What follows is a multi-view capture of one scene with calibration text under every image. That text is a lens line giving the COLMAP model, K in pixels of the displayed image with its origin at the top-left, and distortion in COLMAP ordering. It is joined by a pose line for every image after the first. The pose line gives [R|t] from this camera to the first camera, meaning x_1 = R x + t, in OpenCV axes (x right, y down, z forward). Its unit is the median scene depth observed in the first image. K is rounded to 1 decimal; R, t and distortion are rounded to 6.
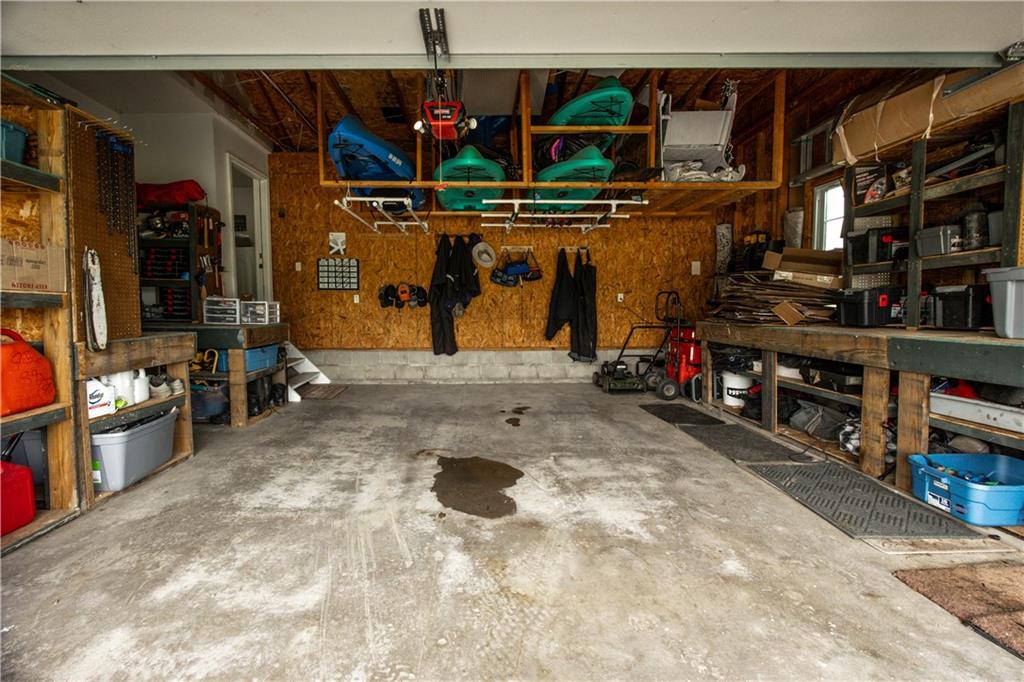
lens RADIAL K [[412.4, 0, 558.2], [0, 412.4, 335.0], [0, 0, 1]] dist [-0.015787, 0.000234]
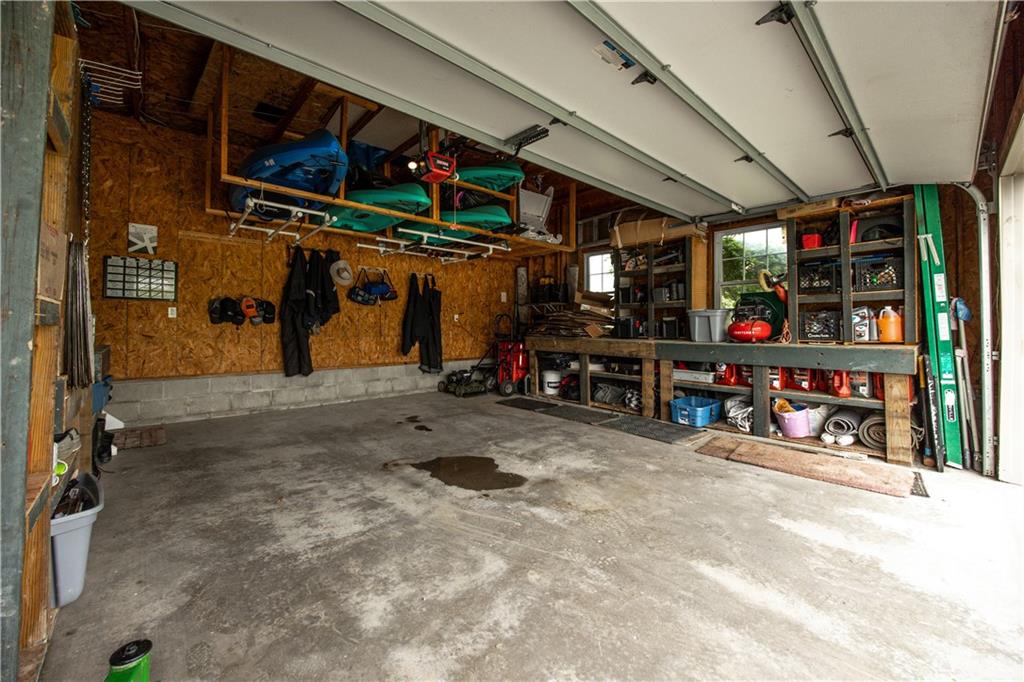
lens RADIAL K [[404.8, 0, 511.5], [0, 404.8, 325.0], [0, 0, 1]] dist [-0.016945, 0.000098]
pose [[0.743938, 0.008421, 0.668196, -0.689890], [0.035268, 0.998032, -0.051843, -0.003060], [-0.667318, 0.062134, 0.742177, 0.014306]]
